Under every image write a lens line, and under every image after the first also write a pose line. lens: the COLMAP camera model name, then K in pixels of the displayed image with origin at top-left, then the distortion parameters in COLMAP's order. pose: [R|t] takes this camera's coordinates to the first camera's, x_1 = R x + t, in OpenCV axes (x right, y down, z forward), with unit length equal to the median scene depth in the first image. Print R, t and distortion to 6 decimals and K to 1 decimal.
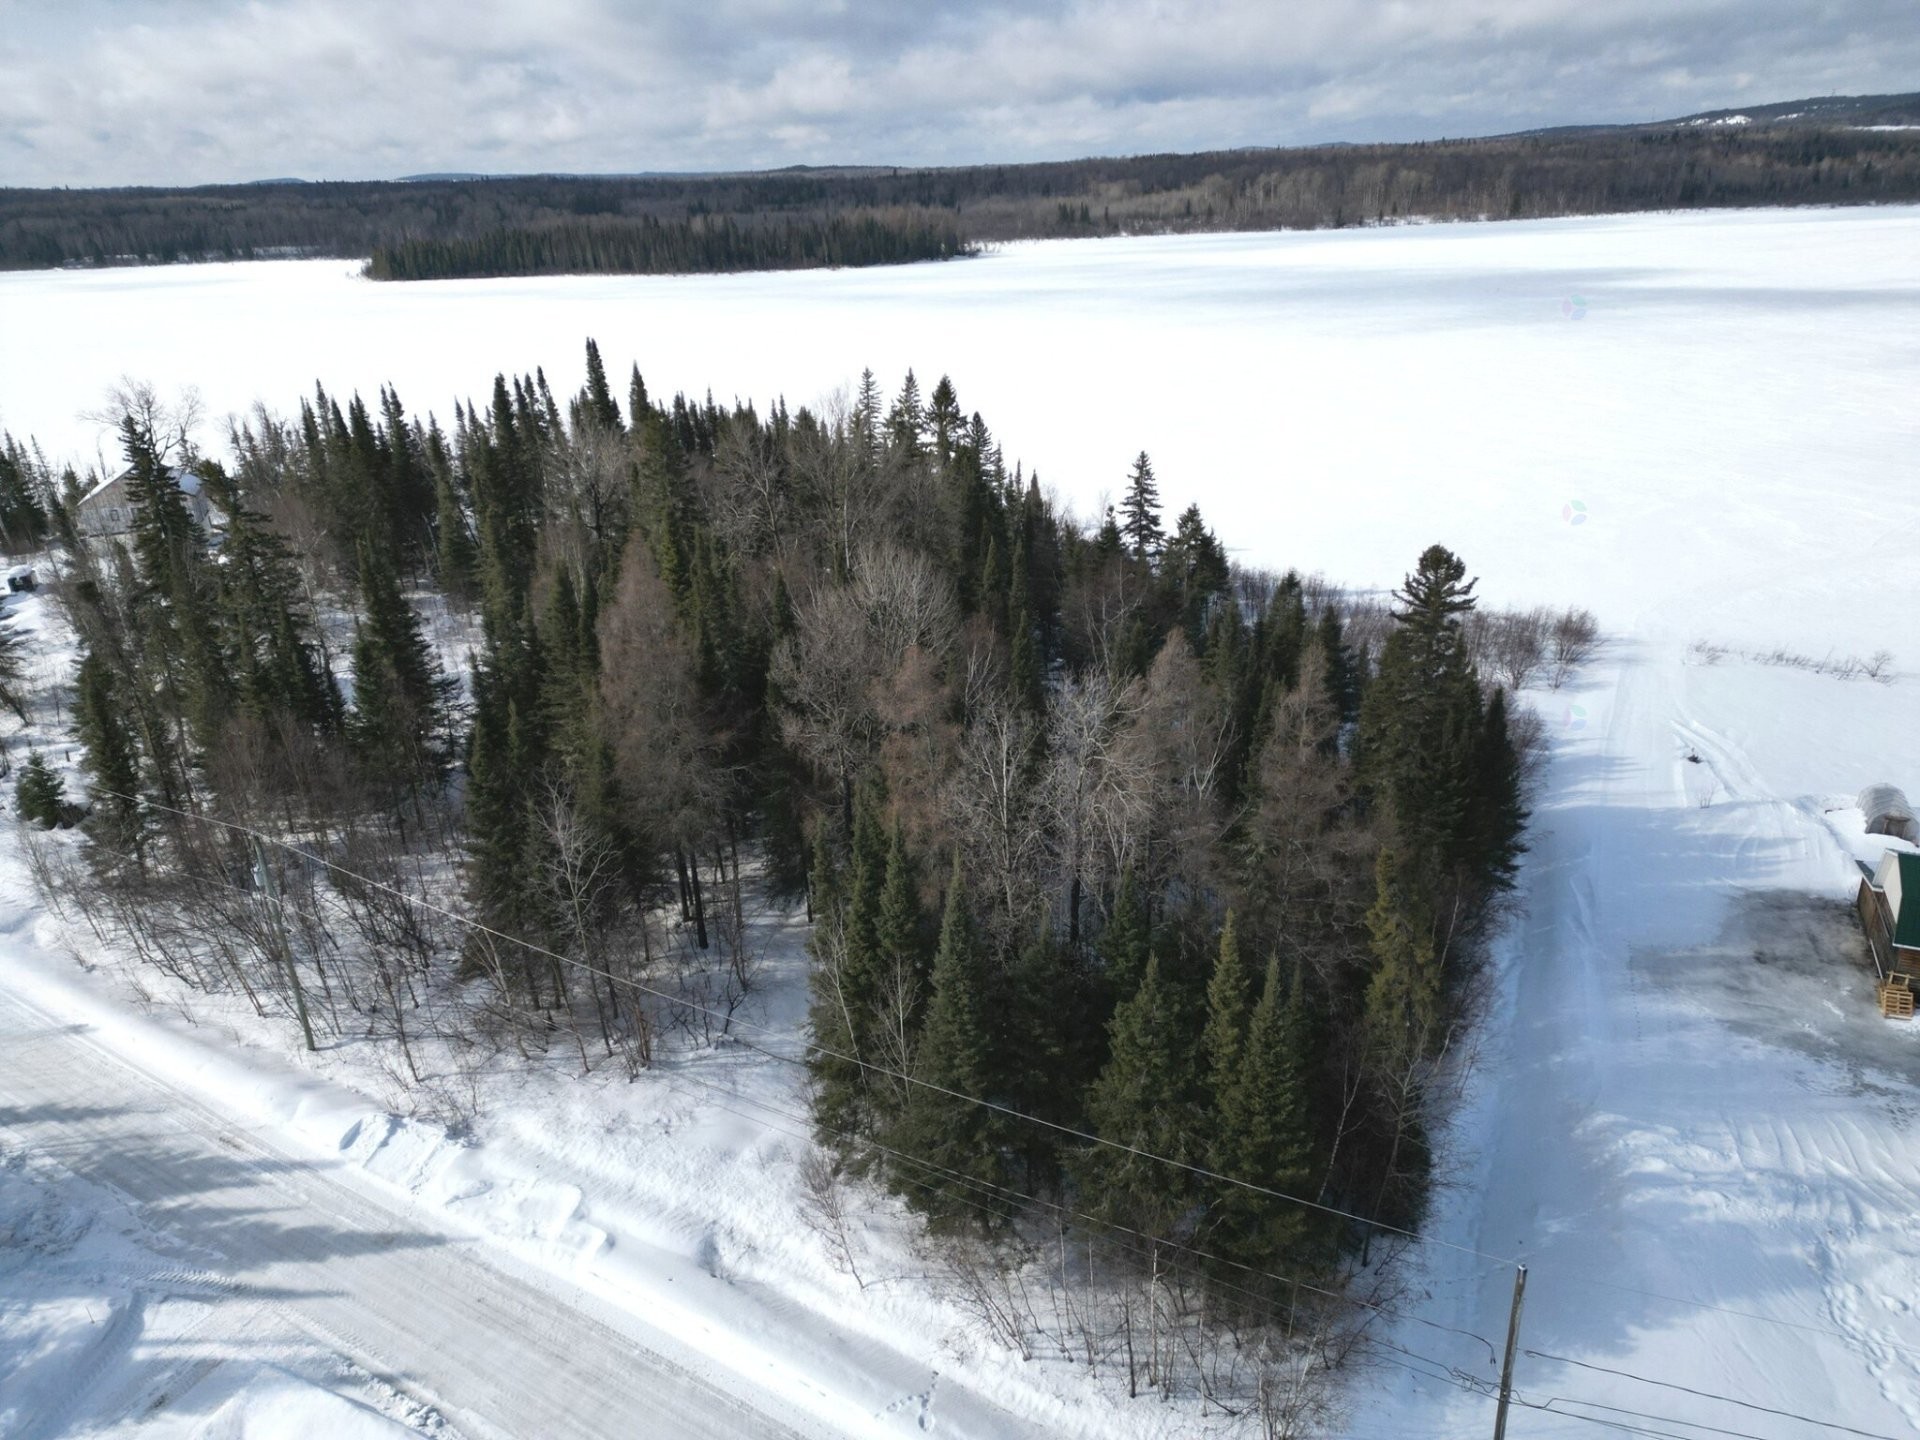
lens RADIAL K [[1334.0, 0, 956.9], [0, 1334.0, 720.0], [0, 0, 1]] dist [0.077106, -0.061887]
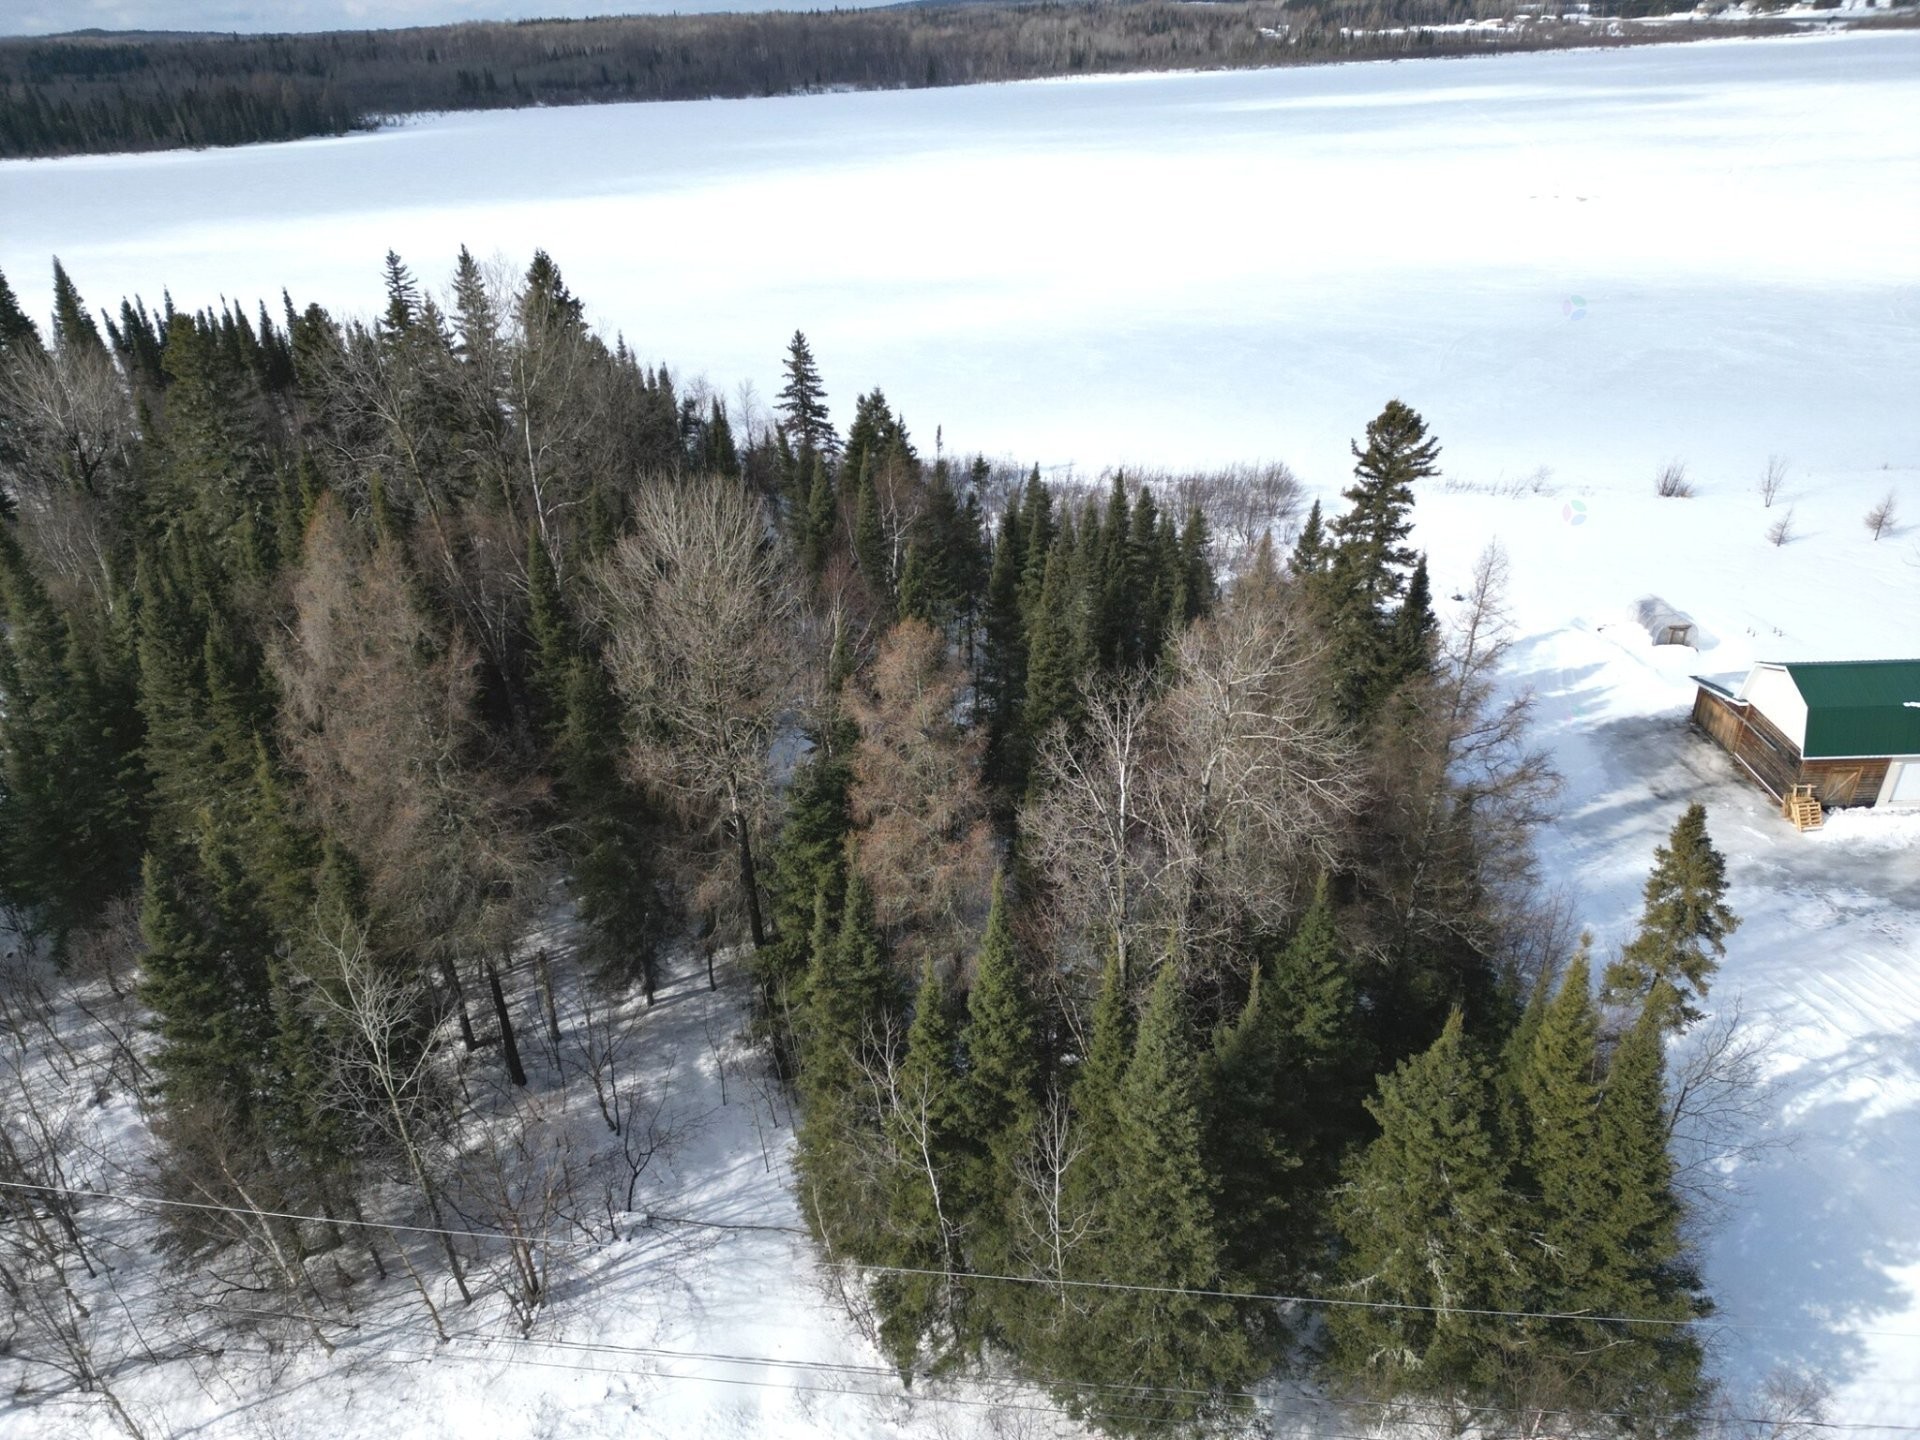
lens RADIAL K [[1334.0, 0, 959.7], [0, 1334.0, 721.8], [0, 0, 1]] dist [0.077106, -0.061887]
pose [[0.916776, -0.182946, 0.355040, -0.112923], [0.154585, 0.982176, 0.106931, -0.031711], [-0.368274, -0.043148, 0.928715, 0.158172]]
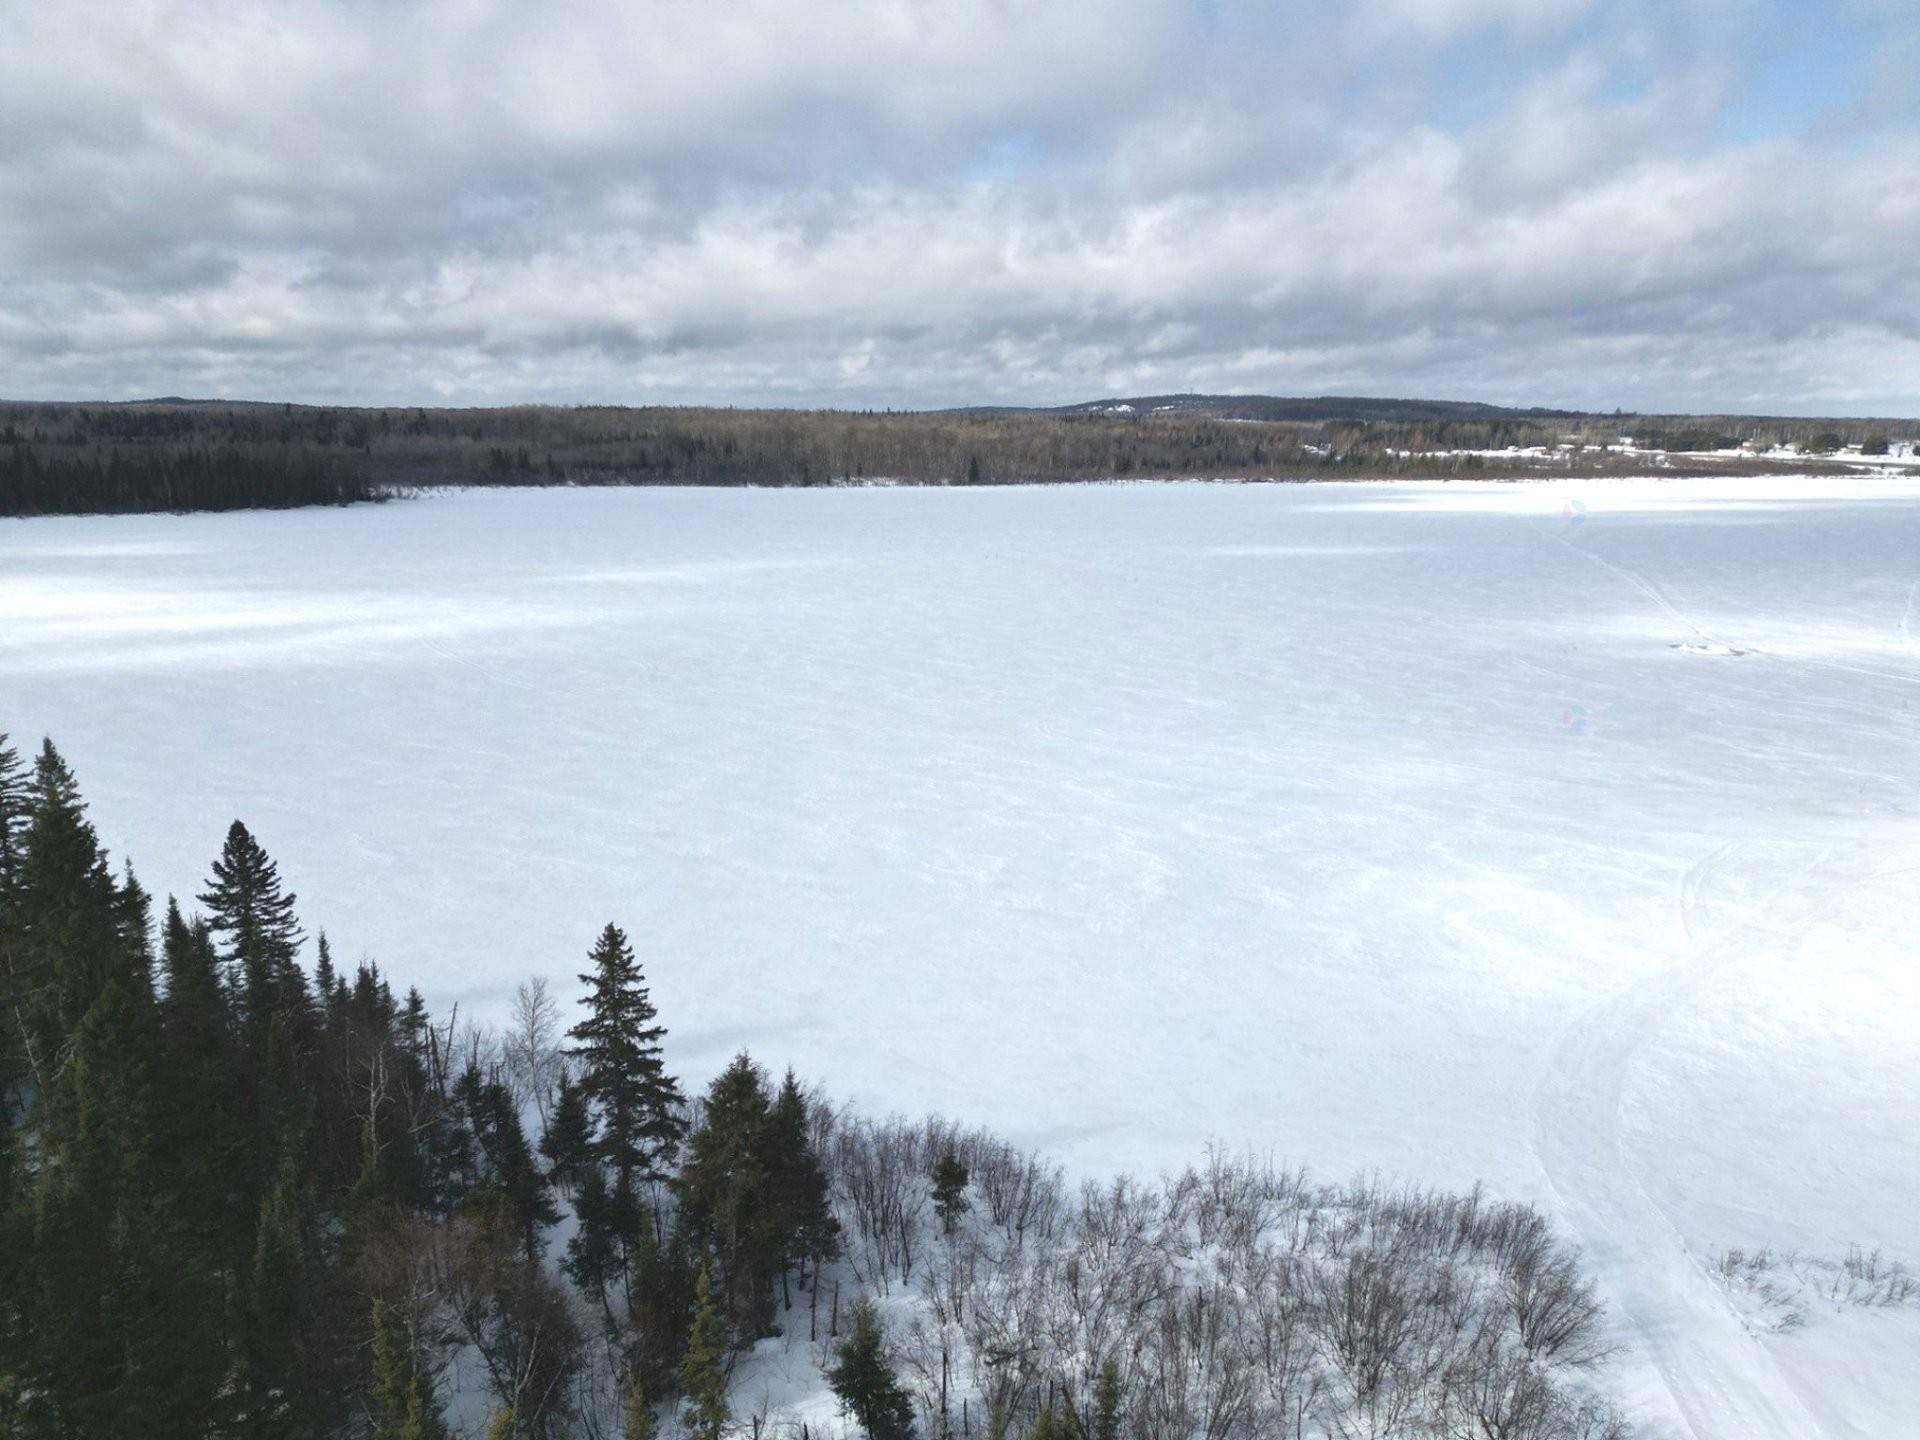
lens RADIAL K [[1384.7, 0, 983.7], [0, 1384.7, 791.1], [0, 0, 1]] dist [0.080261, -0.070334]
pose [[0.923172, -0.058632, 0.379889, 0.078255], [0.108583, 0.987825, -0.111408, -0.175827], [-0.368732, 0.144098, 0.918299, 0.511588]]
